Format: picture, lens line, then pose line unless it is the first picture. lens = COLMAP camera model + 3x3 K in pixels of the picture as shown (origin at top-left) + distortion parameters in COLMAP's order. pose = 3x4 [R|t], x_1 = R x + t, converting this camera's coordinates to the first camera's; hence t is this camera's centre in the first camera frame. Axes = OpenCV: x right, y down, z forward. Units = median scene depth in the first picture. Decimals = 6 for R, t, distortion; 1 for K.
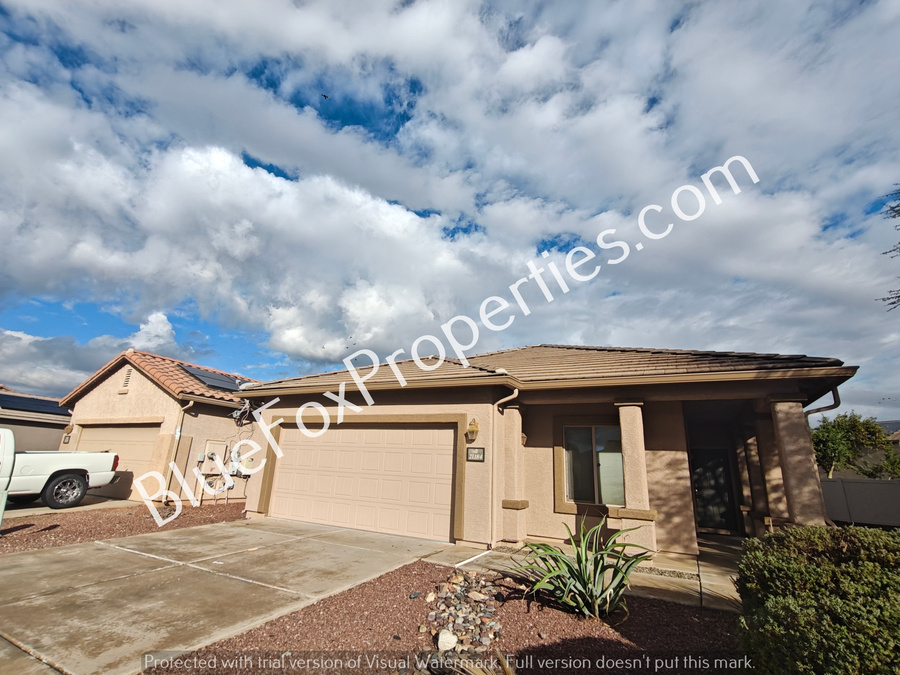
lens RADIAL K [[431.4, 0, 445.1], [0, 431.4, 341.5], [0, 0, 1]] dist [-0.016661, 0.009404]
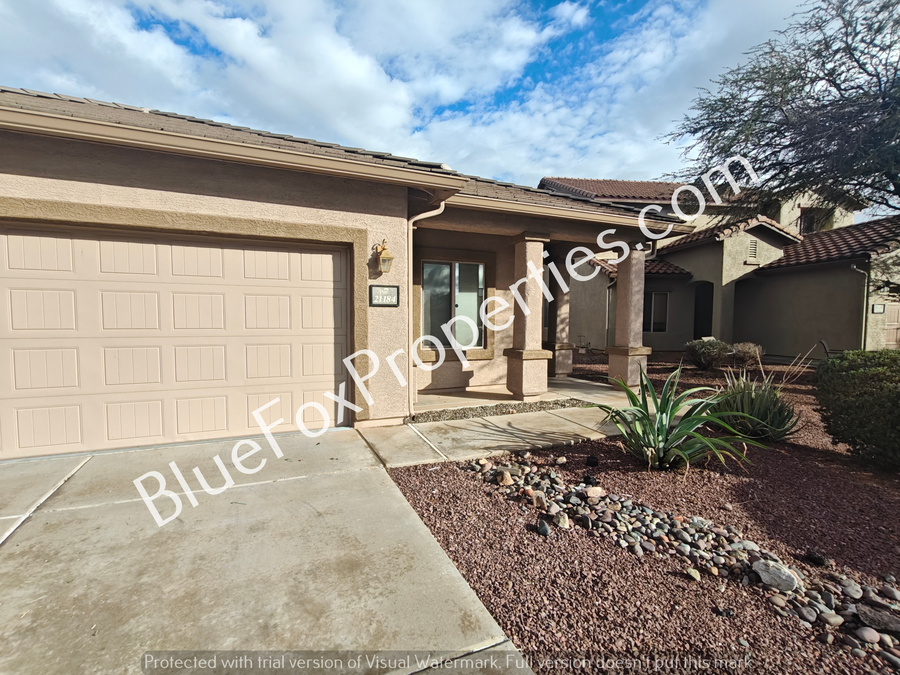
lens RADIAL K [[413.8, 0, 457.5], [0, 413.8, 330.5], [0, 0, 1]] dist [0.001174, 0.000461]
pose [[0.621622, -0.074928, 0.779725, -0.341092], [-0.176606, 0.956379, 0.232700, 0.146407], [-0.763149, -0.282355, 0.581274, 0.534397]]
